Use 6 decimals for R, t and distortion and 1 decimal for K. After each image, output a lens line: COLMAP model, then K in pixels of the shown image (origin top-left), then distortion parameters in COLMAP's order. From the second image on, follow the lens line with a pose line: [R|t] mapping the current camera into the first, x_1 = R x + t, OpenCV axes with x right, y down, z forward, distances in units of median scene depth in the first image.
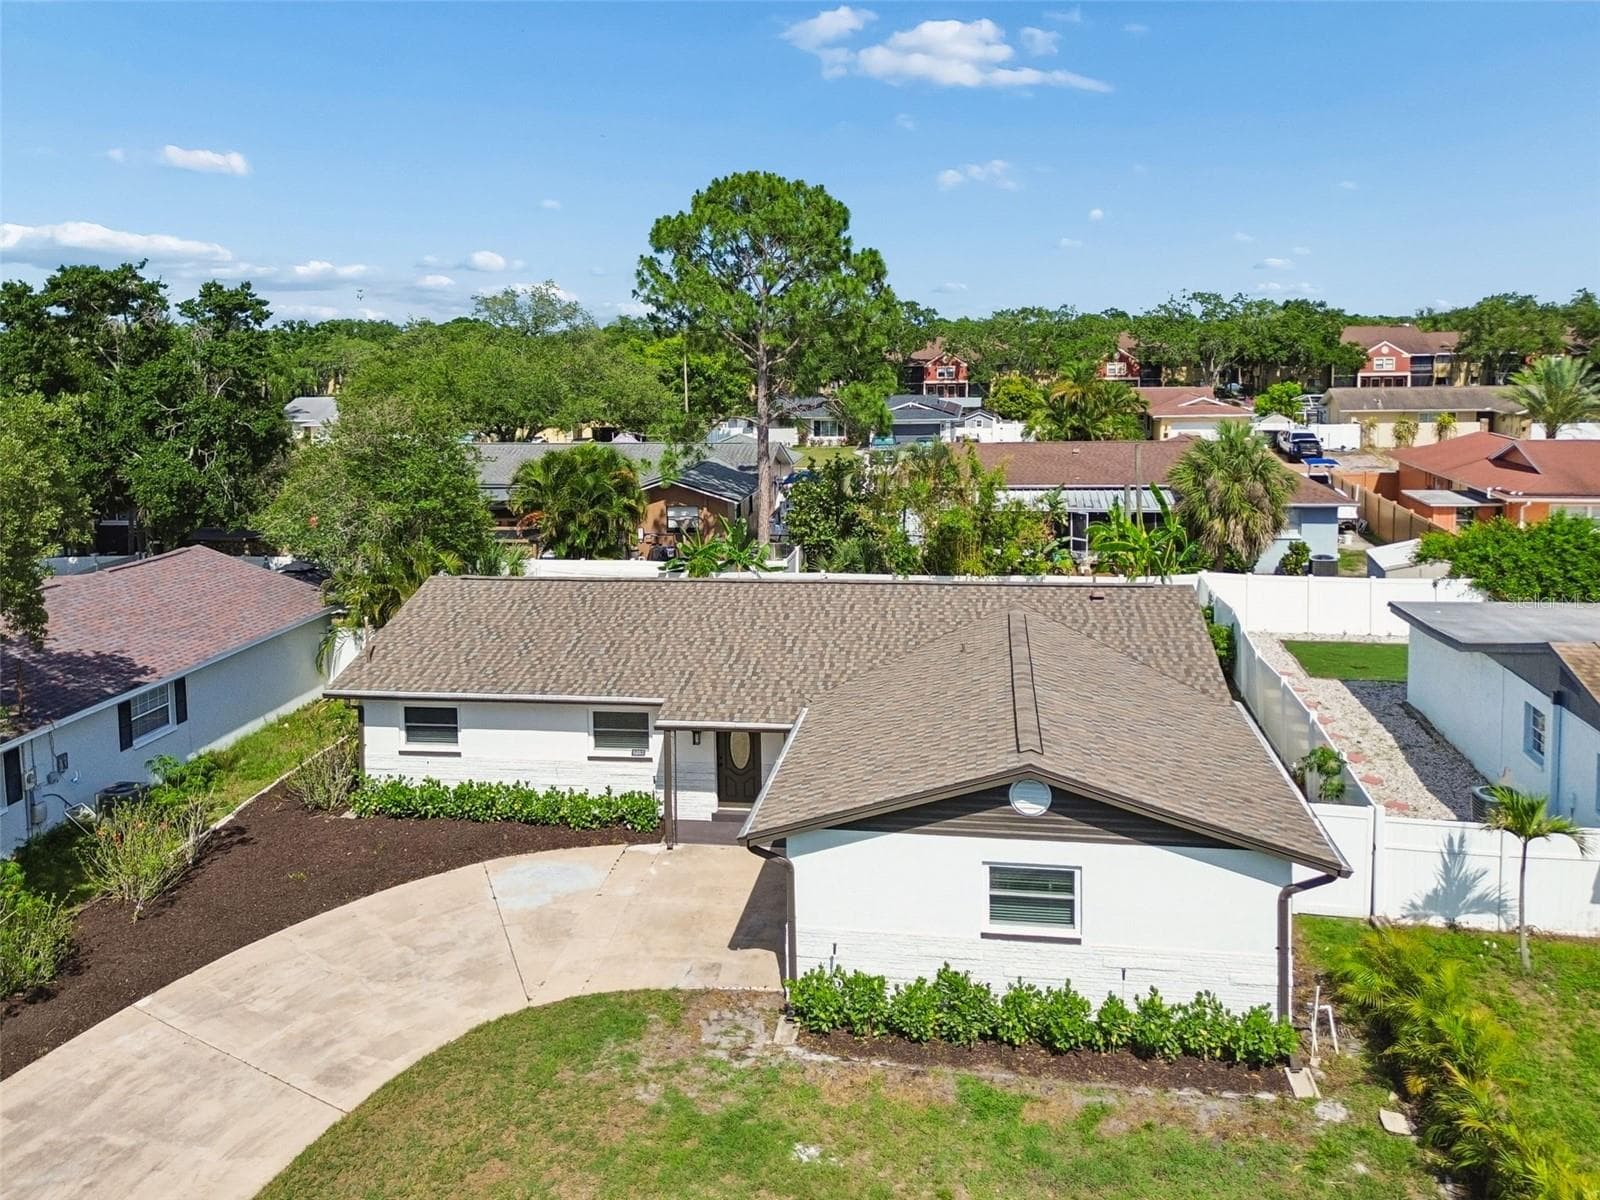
lens RADIAL K [[1192.4, 0, 814.0], [0, 1192.4, 425.4], [0, 0, 1]] dist [0.043214, -0.020183]
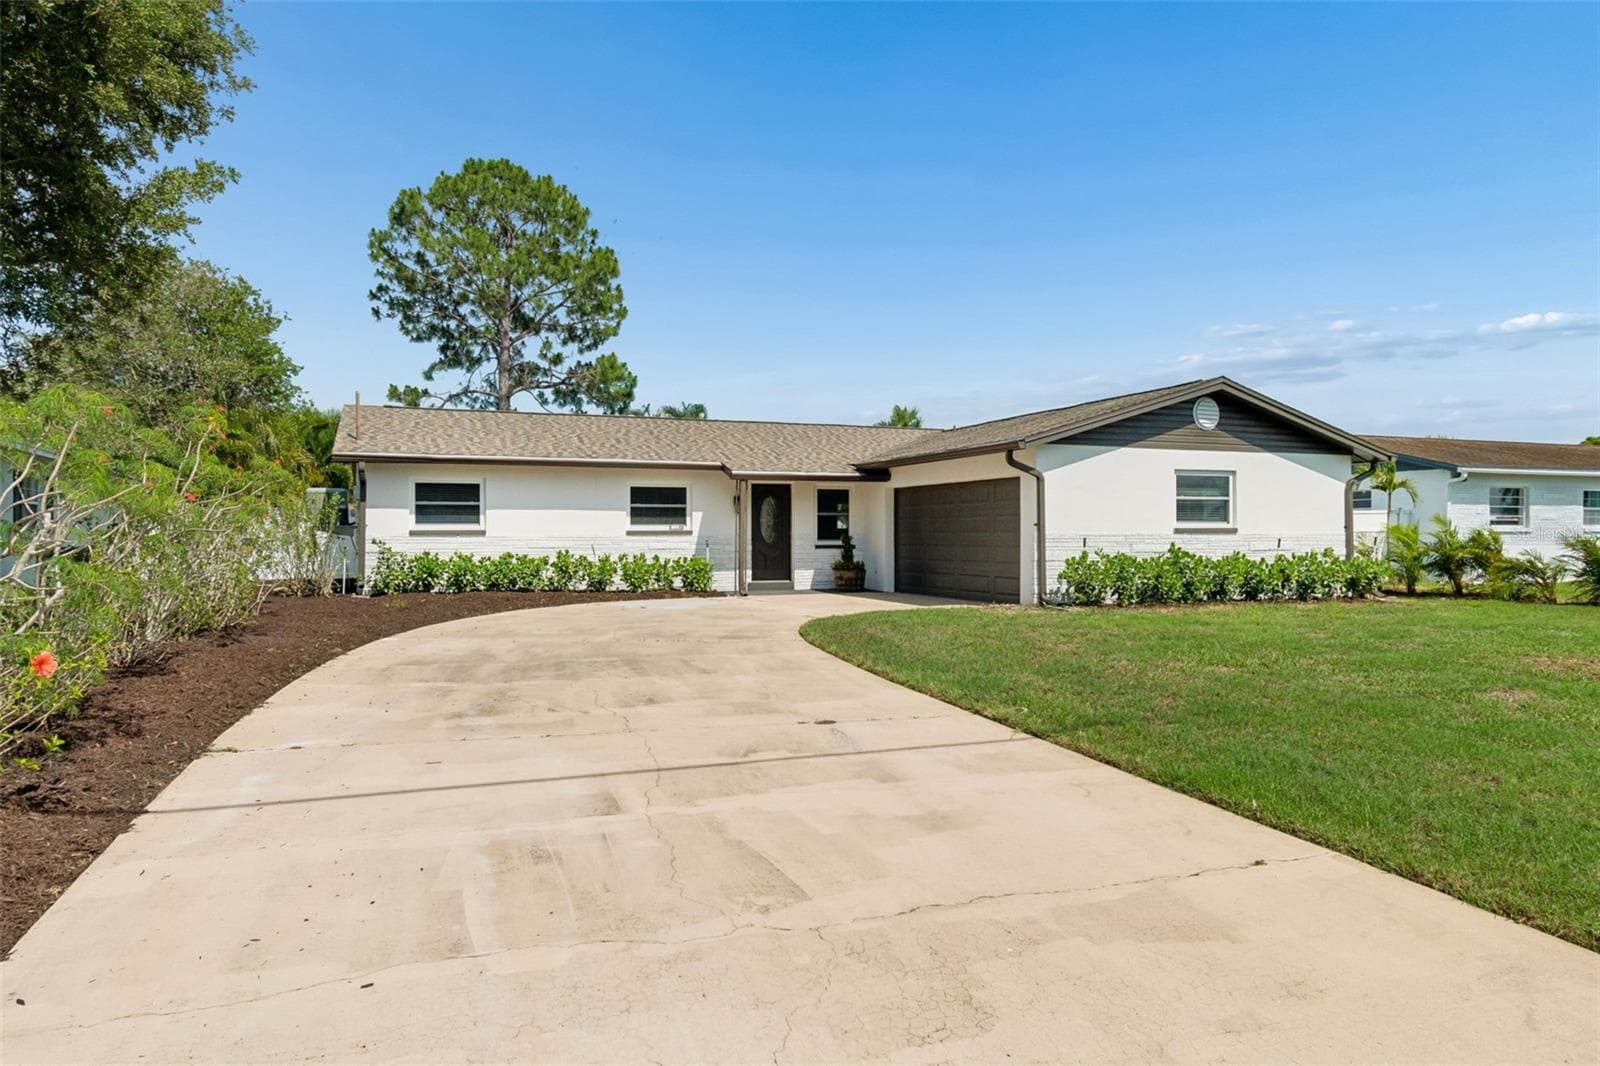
lens RADIAL K [[1014.0, 0, 796.9], [0, 1014.0, 508.4], [0, 0, 1]] dist [-0.000314, -0.004901]
pose [[0.867385, 0.027979, 0.496850, -0.504845], [0.019803, 0.995687, -0.090641, 0.351901], [-0.497243, 0.088460, 0.863090, 0.221583]]
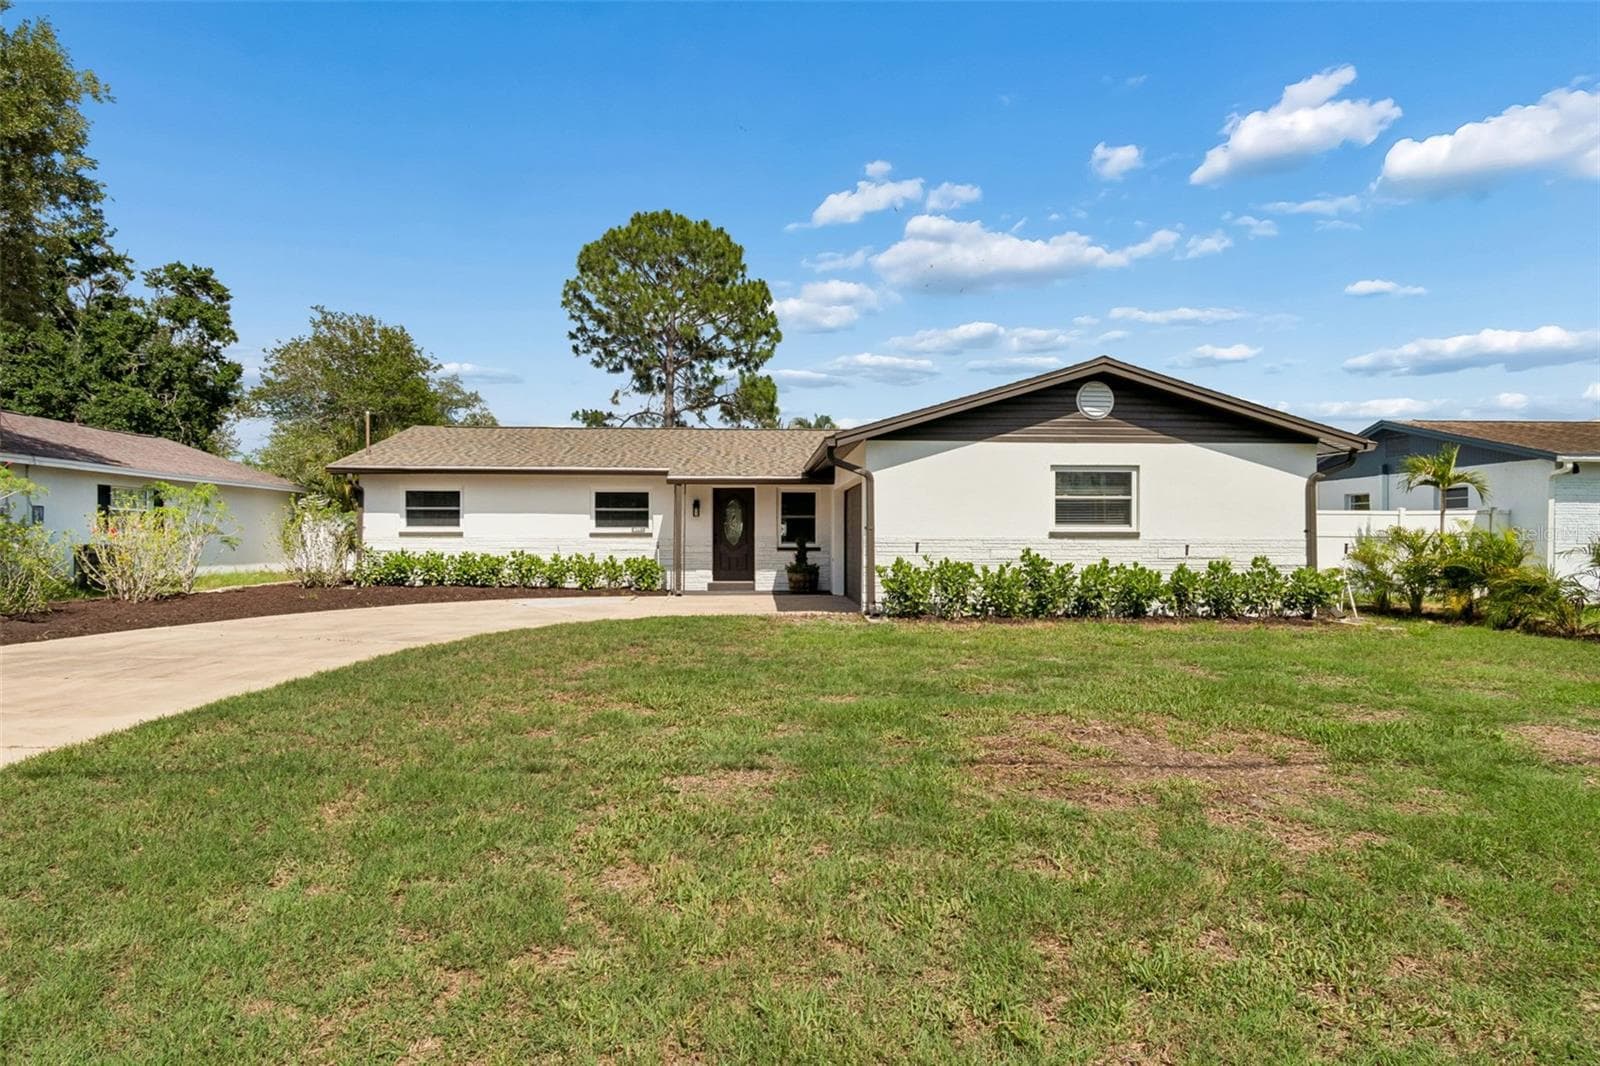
lens RADIAL K [[885.4, 0, 798.9], [0, 885.4, 525.3], [0, 0, 1]] dist [-0.002218, -0.000784]
pose [[0.980868, 0.020491, 0.193591, -0.166607], [-0.005606, 0.997006, -0.077126, 0.345116], [-0.194592, 0.074566, 0.978046, 0.199378]]
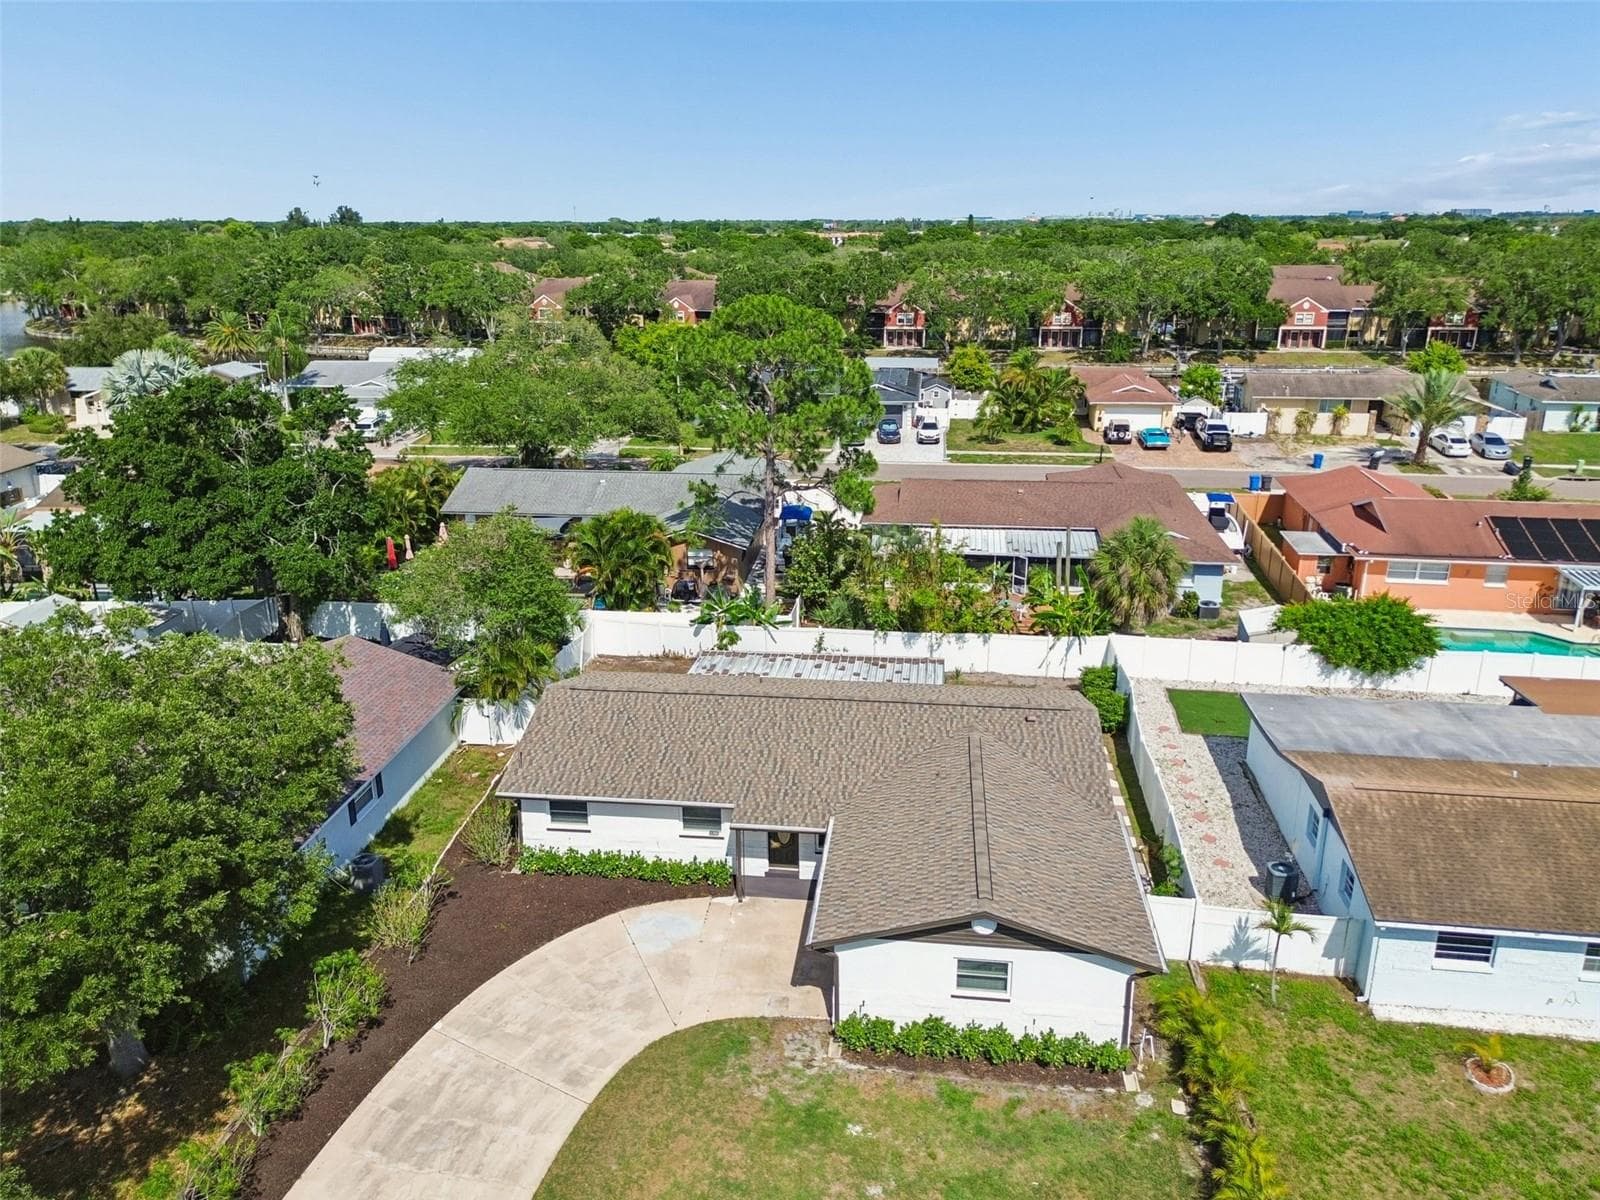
lens RADIAL K [[1120.8, 0, 805.5], [0, 1120.8, 566.1], [0, 0, 1]] dist [0.038274, 0.001421]
pose [[0.999533, 0.000163, 0.030551, -0.080372], [-0.006778, 0.976249, 0.216545, -0.359719], [-0.029790, -0.216651, 0.975794, -0.287201]]
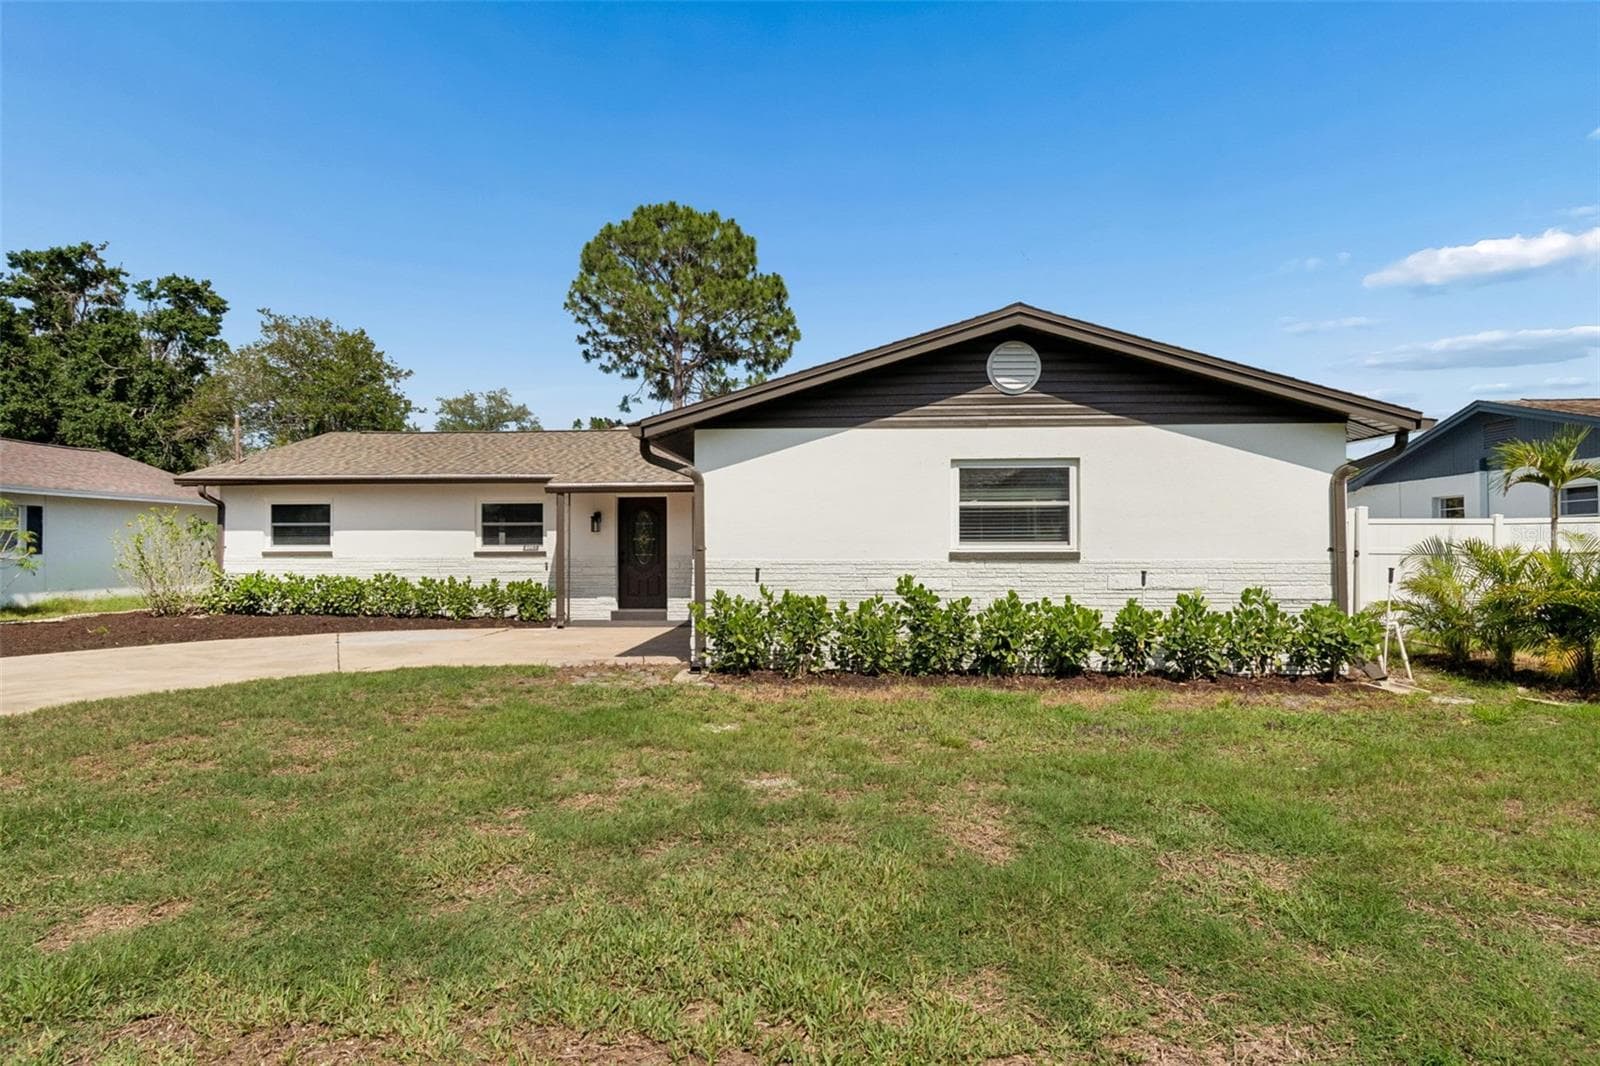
lens RADIAL K [[885.4, 0, 798.9], [0, 885.4, 525.3], [0, 0, 1]] dist [-0.002218, -0.000784]
pose [[0.995816, 0.015936, 0.089975, -0.004872], [-0.007800, 0.995906, -0.090061, 0.329462], [-0.091042, 0.088982, 0.991864, 0.325706]]
